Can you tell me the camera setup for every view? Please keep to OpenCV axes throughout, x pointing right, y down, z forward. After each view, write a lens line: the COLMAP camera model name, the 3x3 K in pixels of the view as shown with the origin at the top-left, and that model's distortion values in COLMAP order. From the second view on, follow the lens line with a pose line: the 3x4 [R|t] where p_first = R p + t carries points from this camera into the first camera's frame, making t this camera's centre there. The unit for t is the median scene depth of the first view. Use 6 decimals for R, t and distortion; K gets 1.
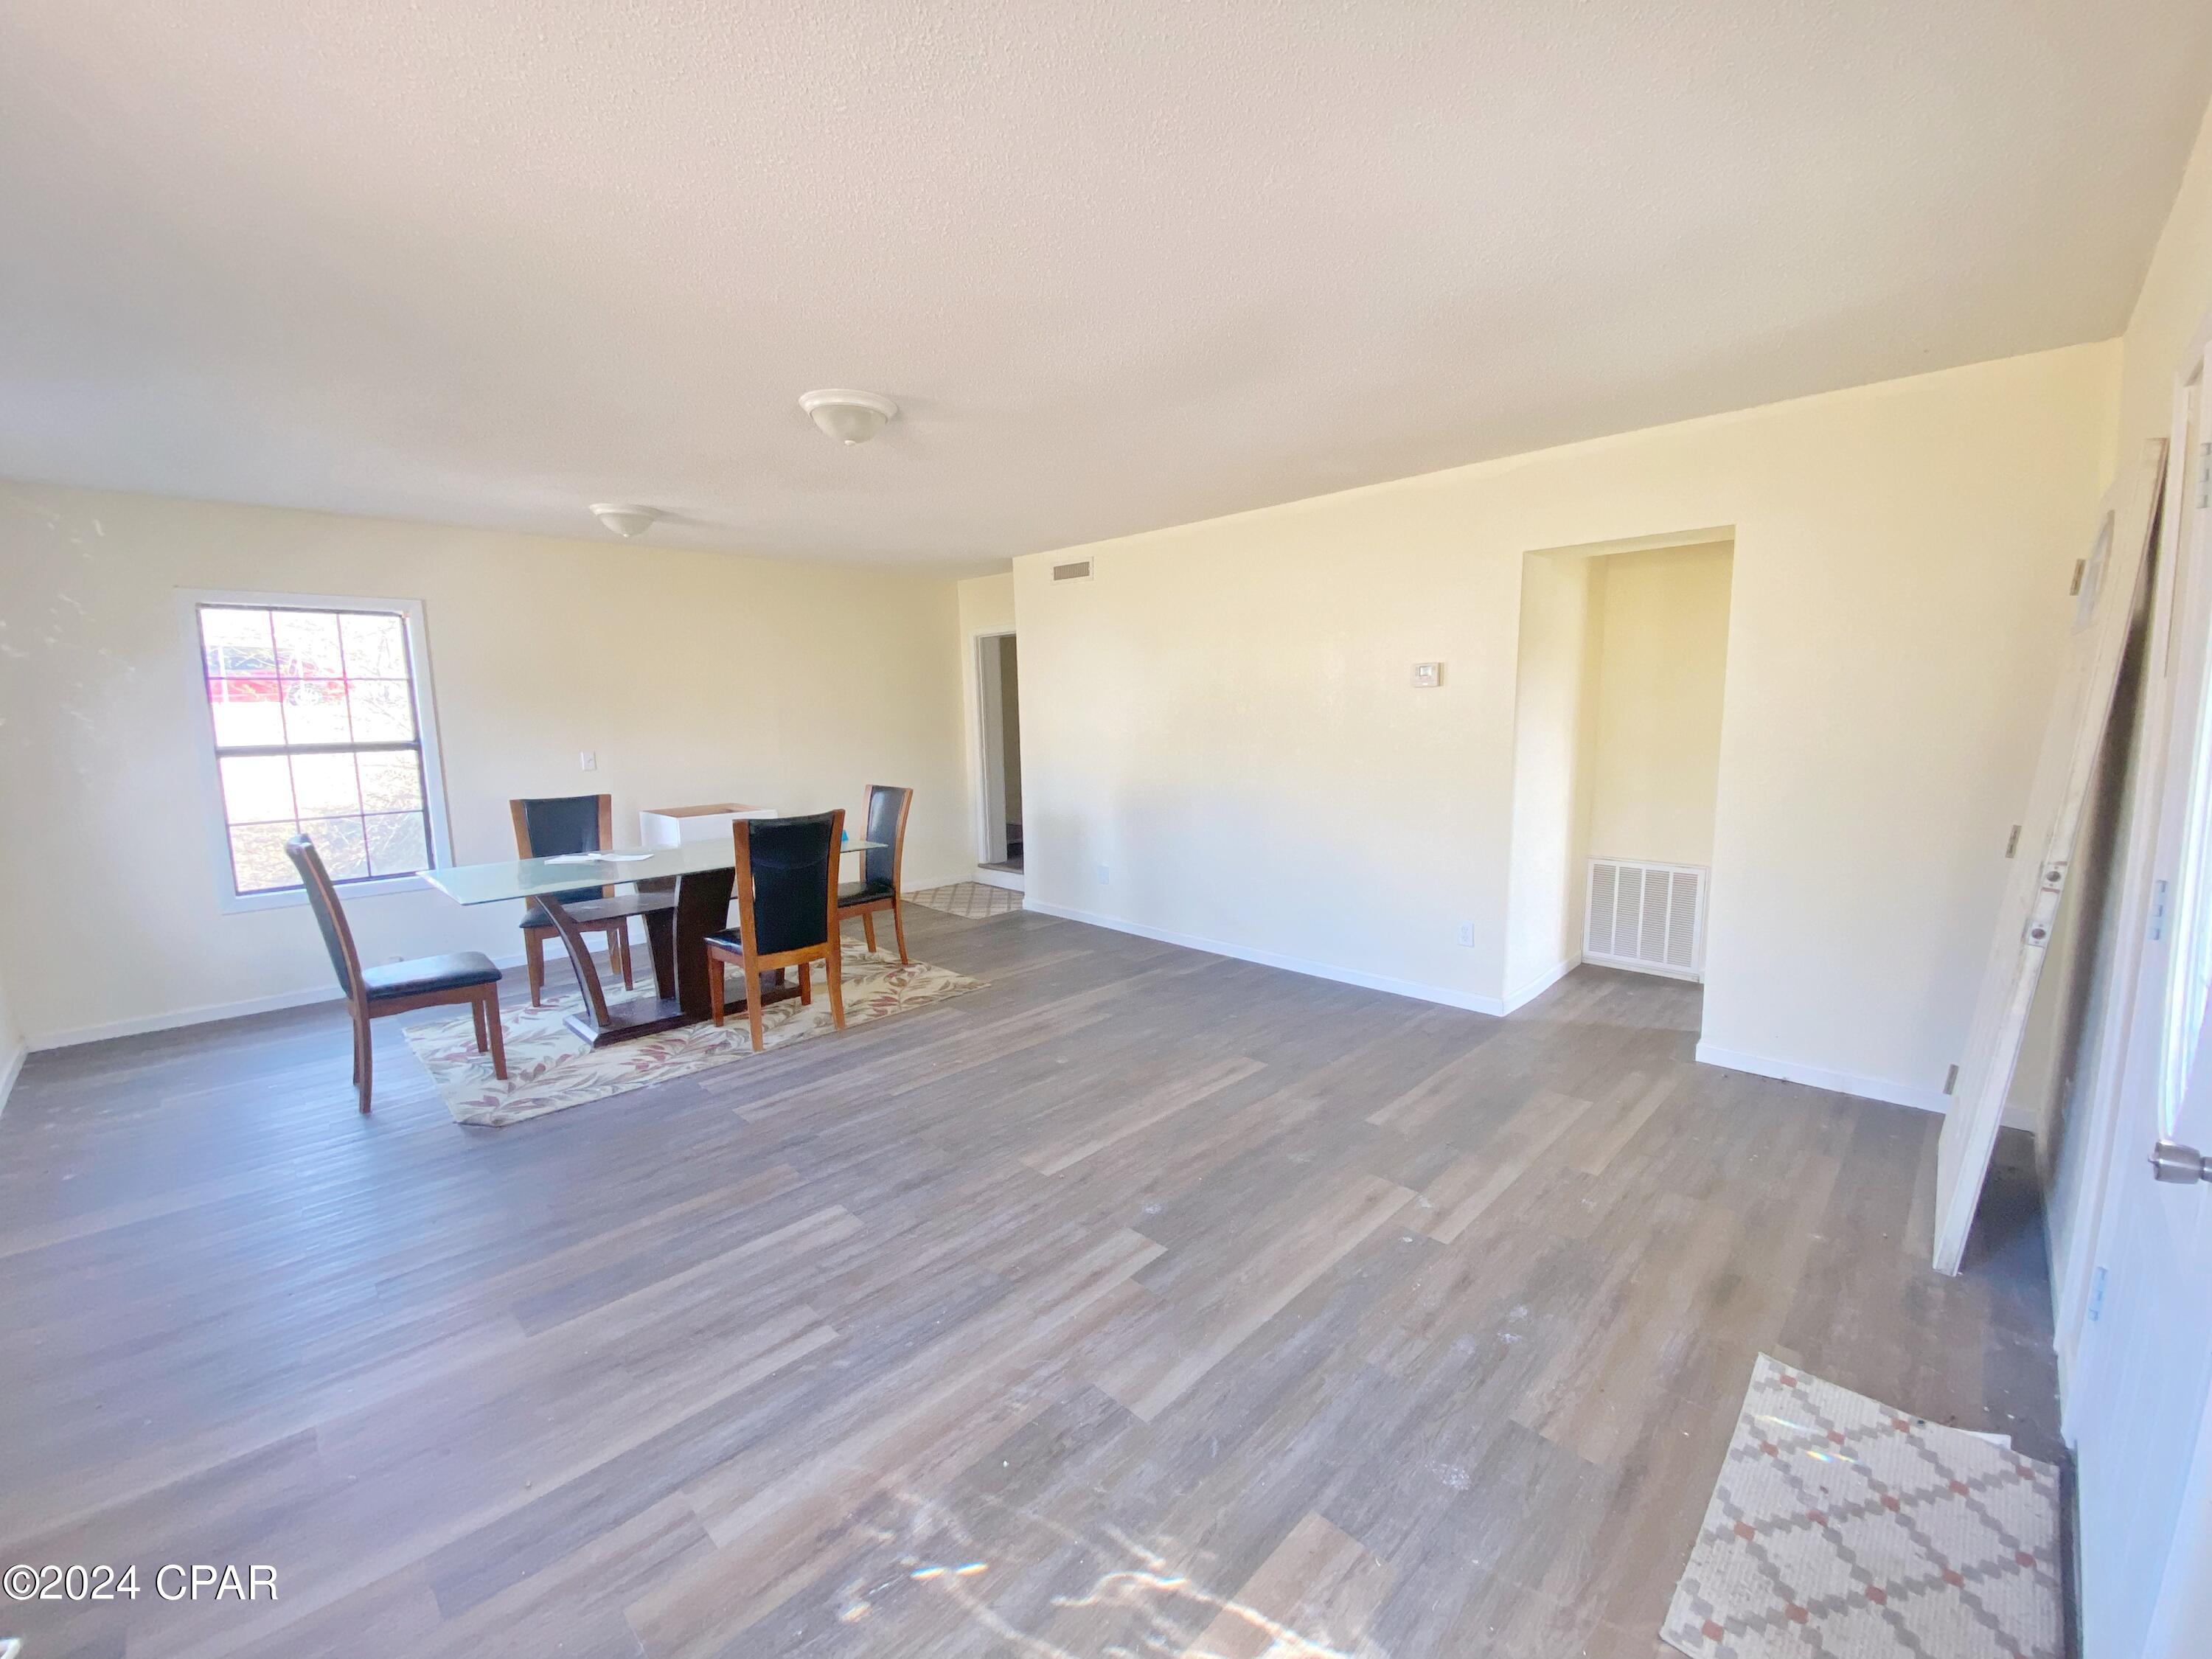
lens RADIAL K [[897.9, 0, 1108.1], [0, 897.9, 823.8], [0, 0, 1]] dist [0.040757, -0.035494]
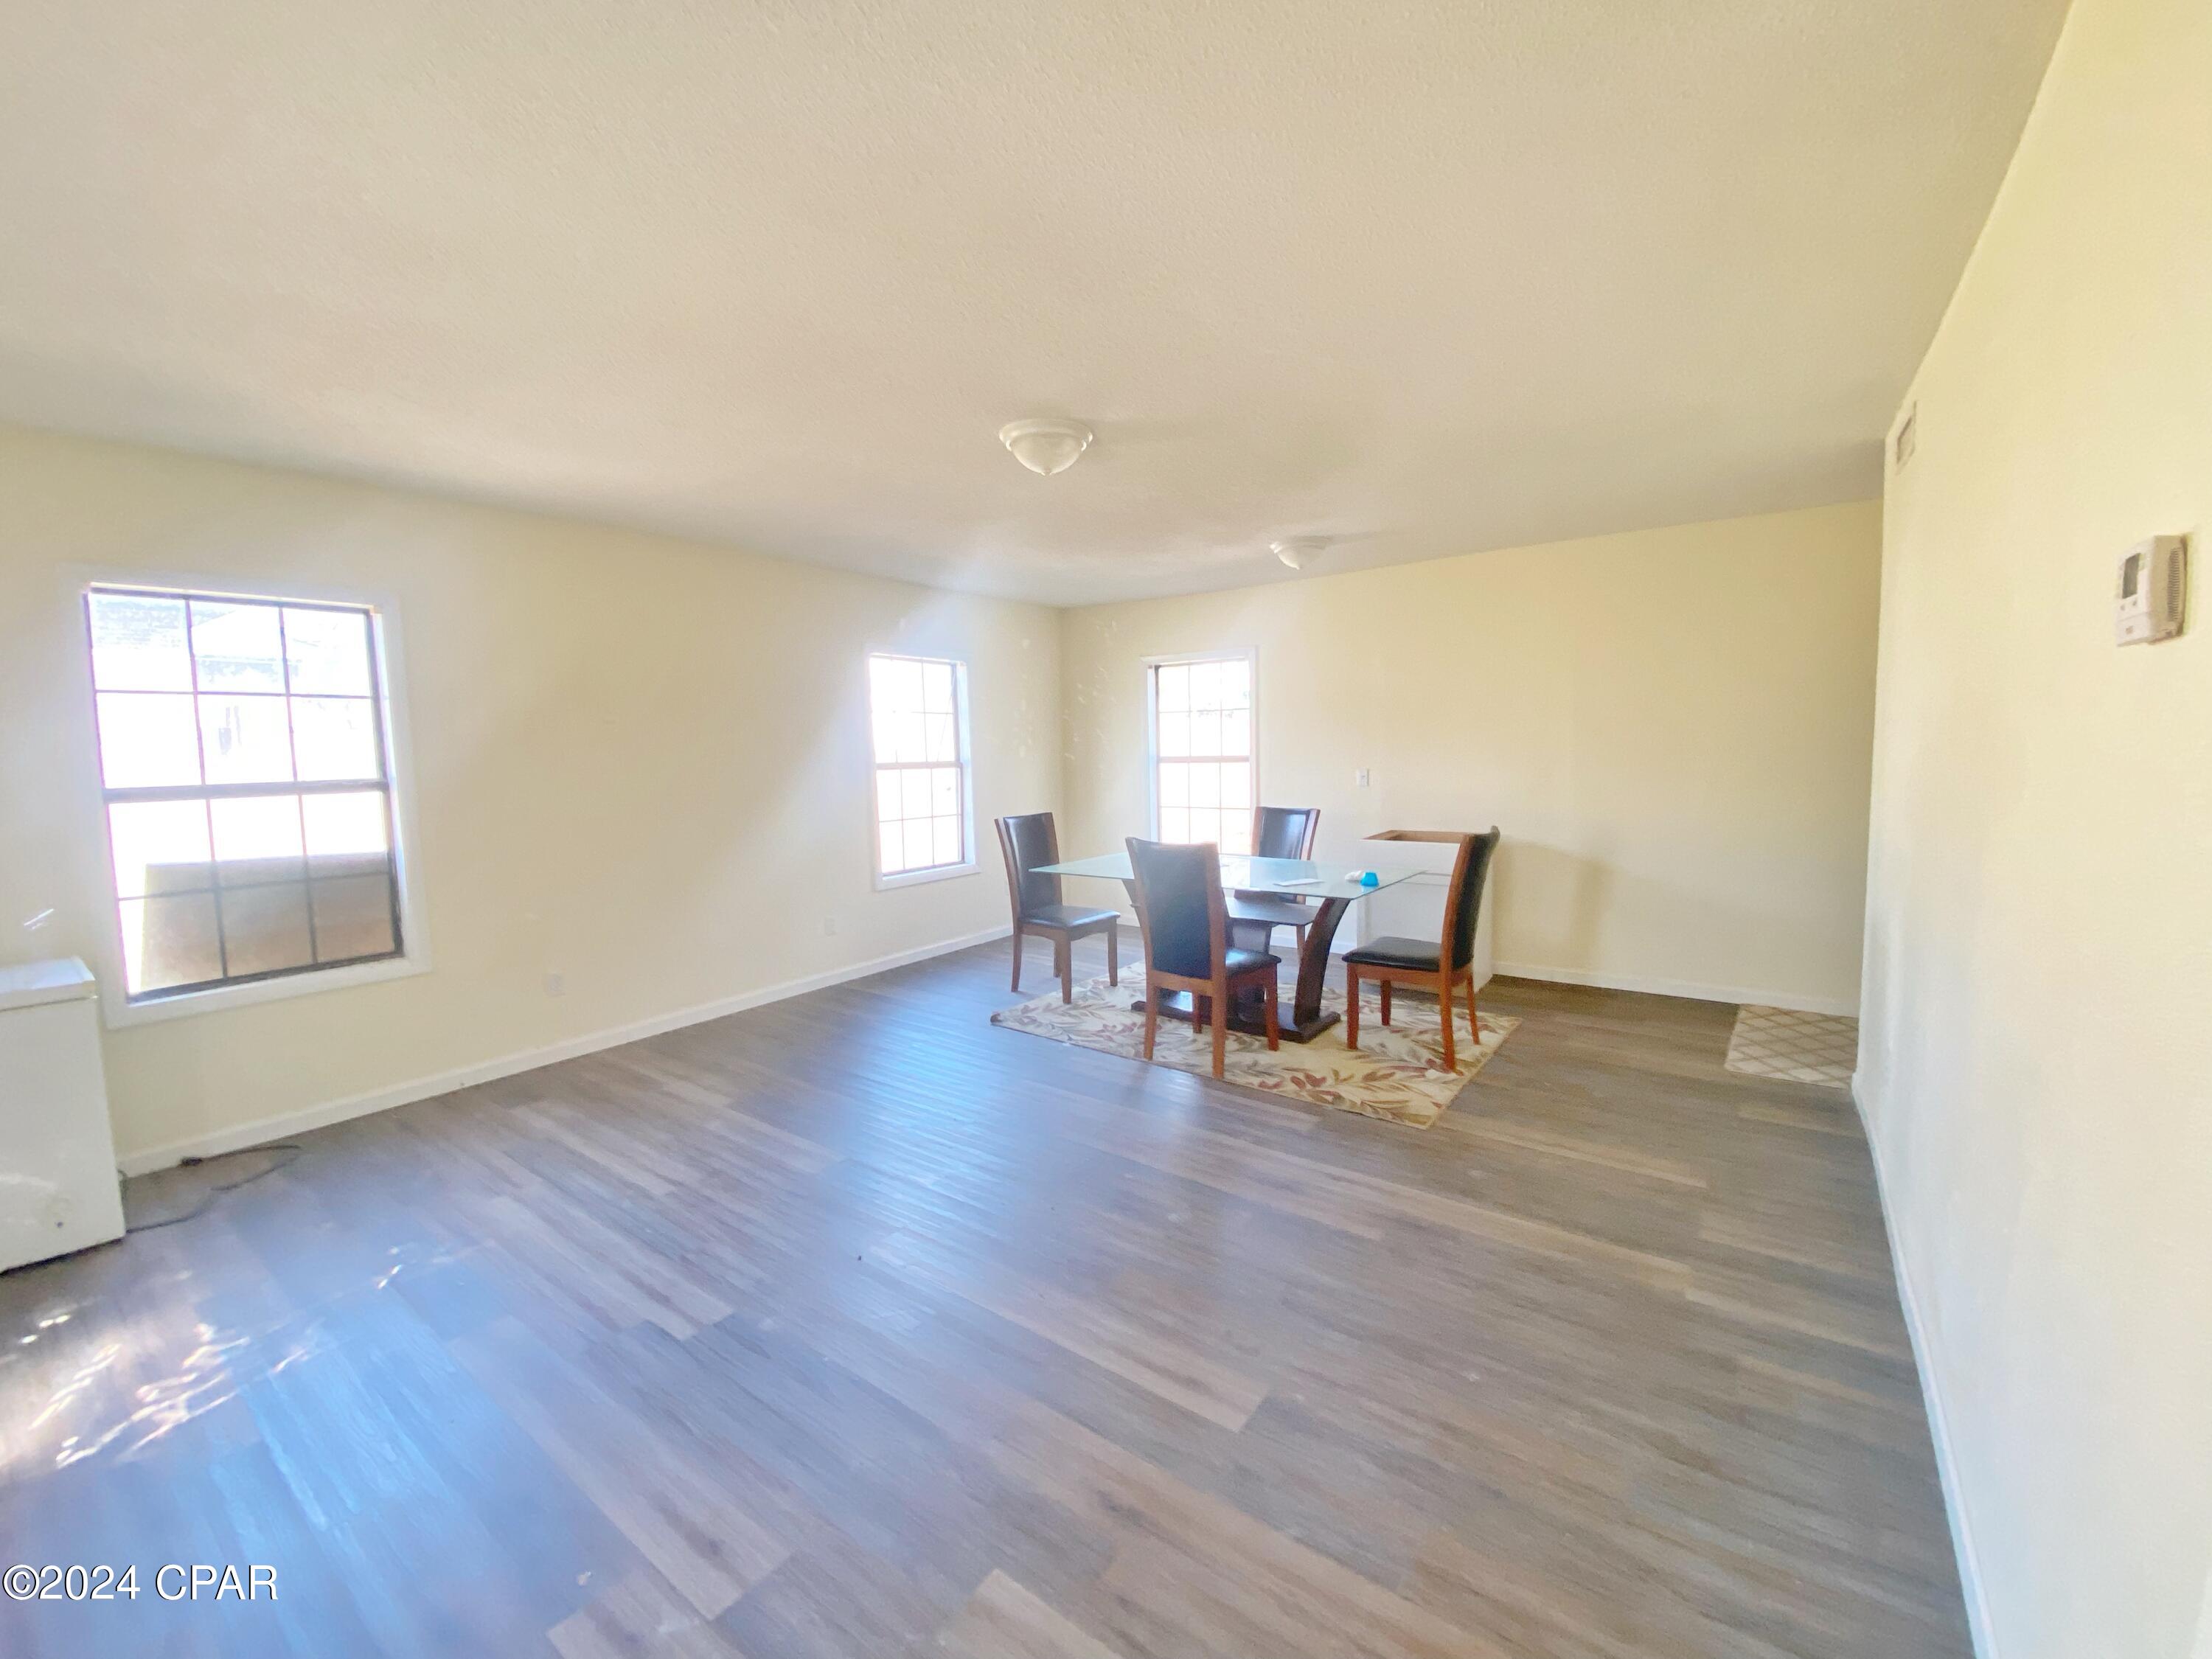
lens RADIAL K [[897.9, 0, 1108.1], [0, 897.9, 823.8], [0, 0, 1]] dist [0.040757, -0.035494]
pose [[0.148165, 0.110030, -0.982823, 0.636501], [-0.110270, 0.989433, 0.094146, -0.119766], [0.982796, 0.094427, 0.158732, 0.800639]]
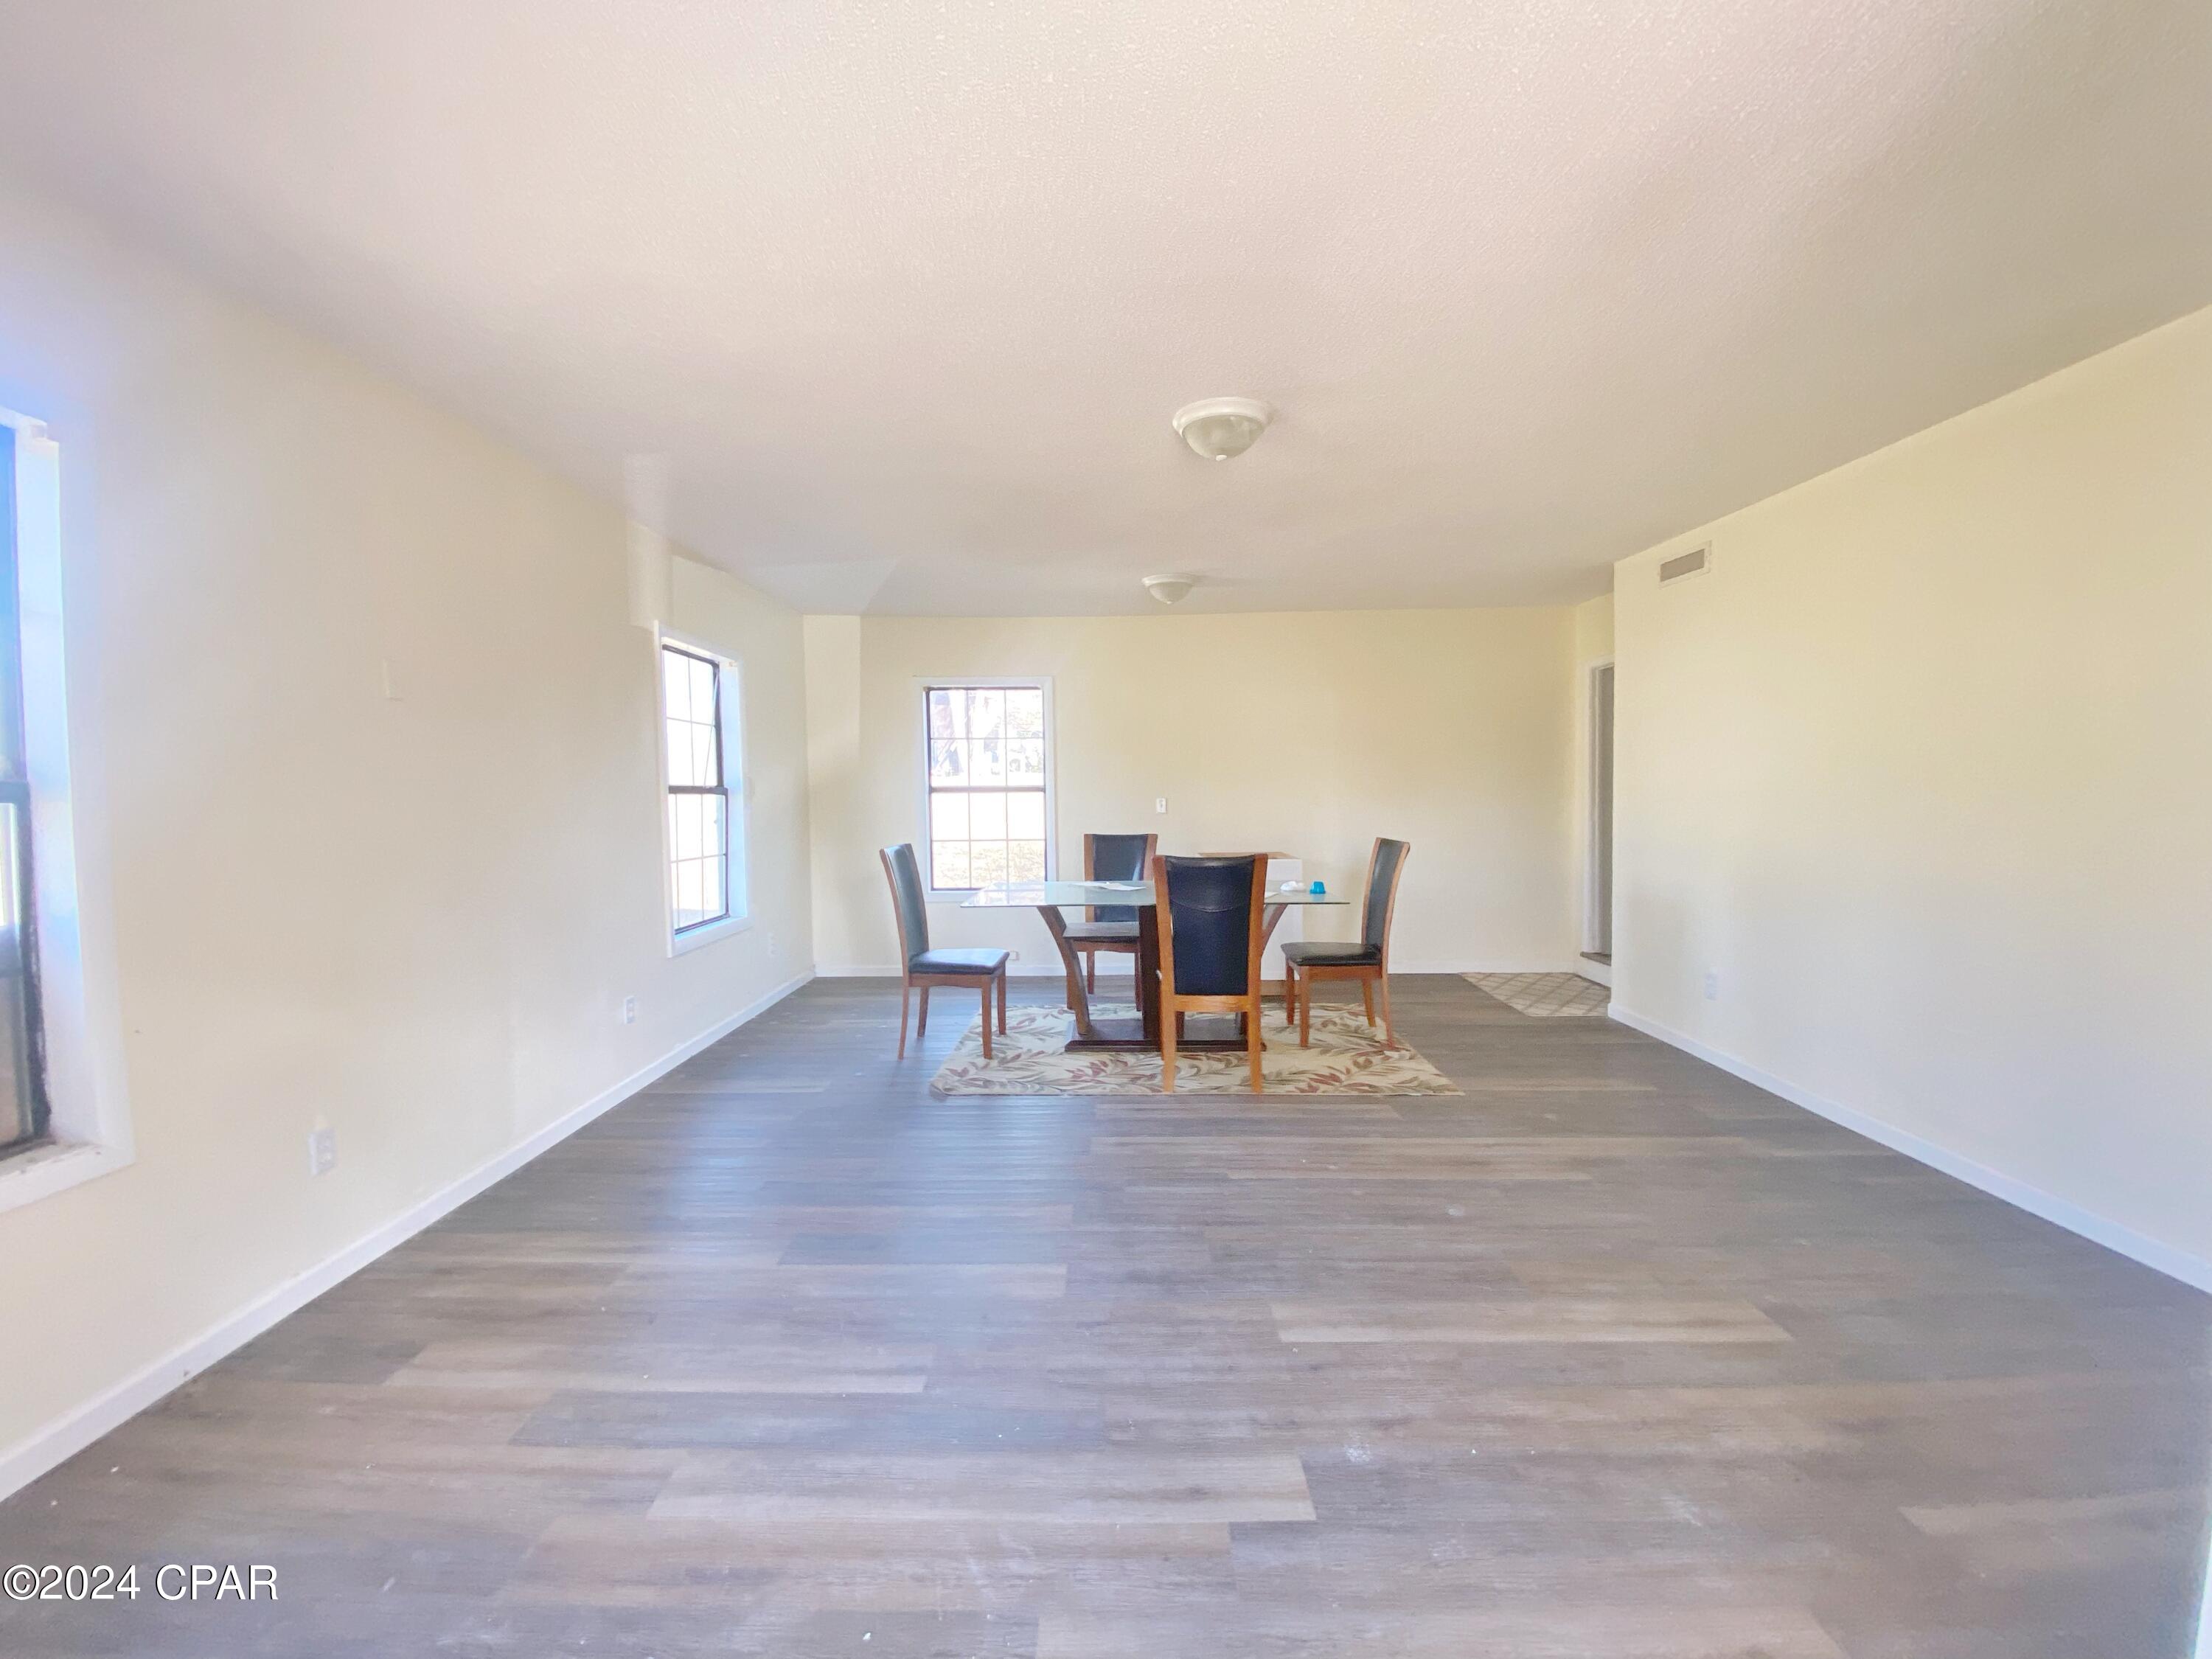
lens RADIAL K [[897.9, 0, 1108.1], [0, 897.9, 823.8], [0, 0, 1]] dist [0.040757, -0.035494]
pose [[0.699854, 0.045060, -0.712863, 0.269674], [-0.099066, 0.994486, -0.034397, -0.000557], [0.707383, 0.094693, 0.700459, 0.245455]]
